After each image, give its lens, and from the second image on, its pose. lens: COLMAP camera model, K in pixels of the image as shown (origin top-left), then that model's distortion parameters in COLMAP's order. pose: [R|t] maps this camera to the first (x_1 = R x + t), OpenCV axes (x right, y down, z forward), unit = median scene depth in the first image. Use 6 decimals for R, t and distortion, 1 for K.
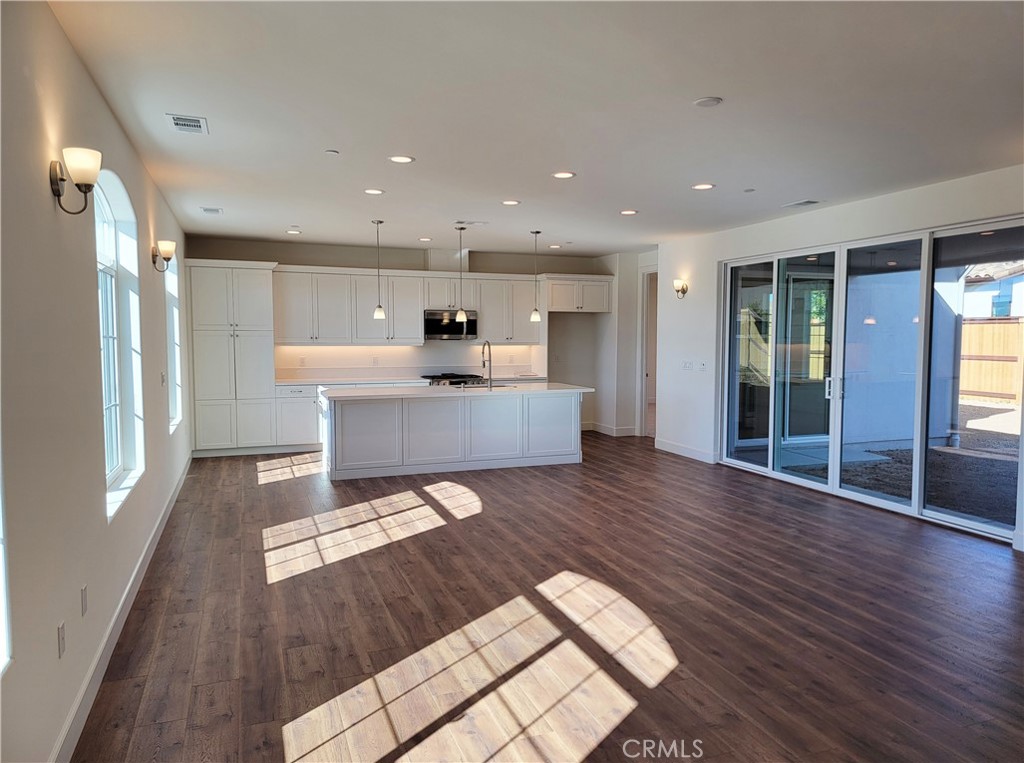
lens RADIAL K [[709.5, 0, 535.6], [0, 709.5, 379.8], [0, 0, 1]] dist [0.065232, -0.003365]
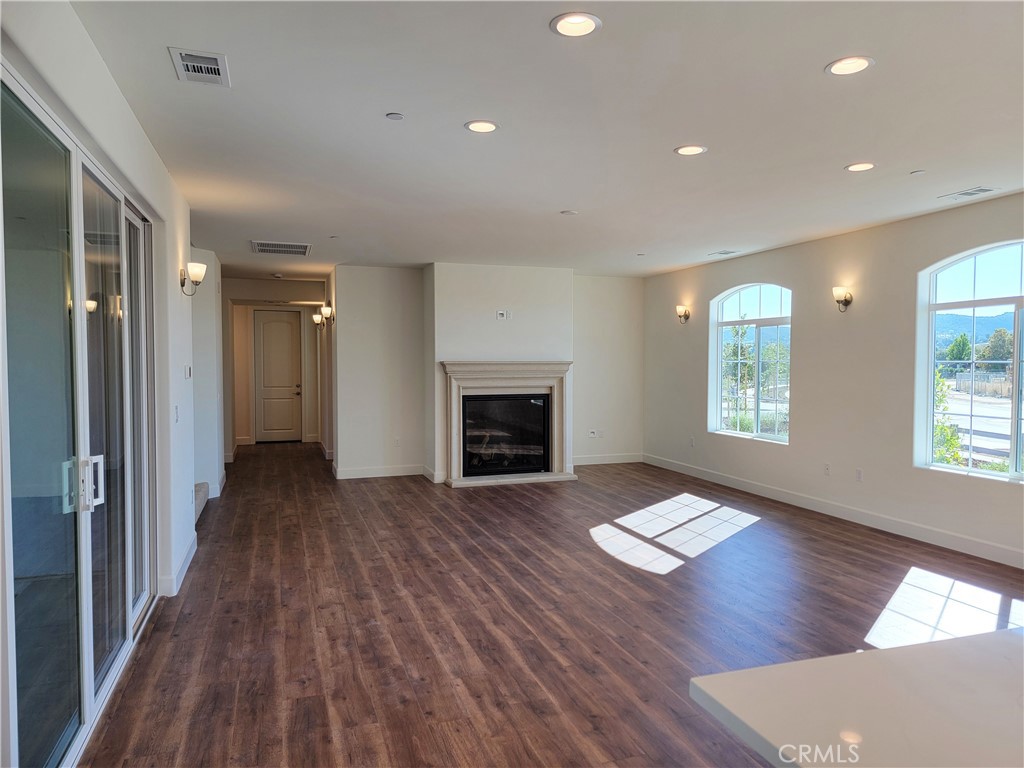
lens RADIAL K [[713.8, 0, 519.7], [0, 713.8, 390.4], [0, 0, 1]] dist [0.062543, 0.000282]
pose [[-0.998415, -0.007332, 0.055795, 0.201722], [-0.001142, 0.993912, 0.110174, -0.132932], [-0.056263, 0.109935, -0.992345, 2.042453]]
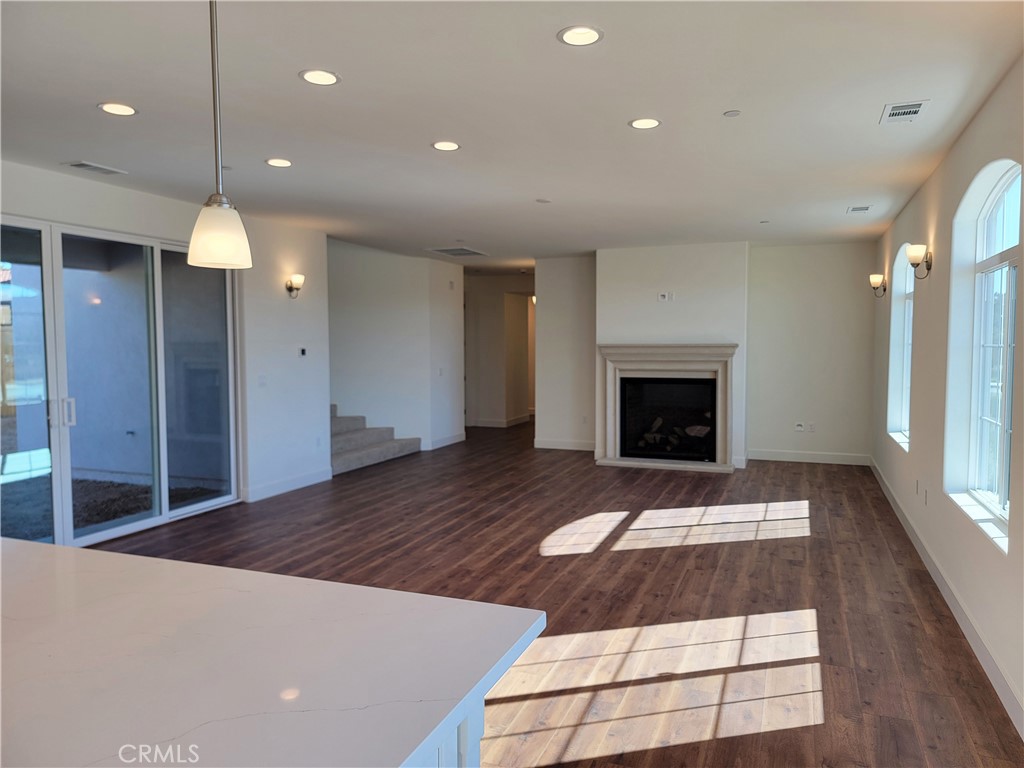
lens RADIAL K [[713.8, 0, 519.7], [0, 713.8, 390.4], [0, 0, 1]] dist [0.062543, 0.000282]
pose [[-0.724897, -0.050098, 0.687033, -0.670847], [0.044302, 0.991897, 0.119073, -0.119384], [-0.687431, 0.116753, -0.716803, 1.760445]]
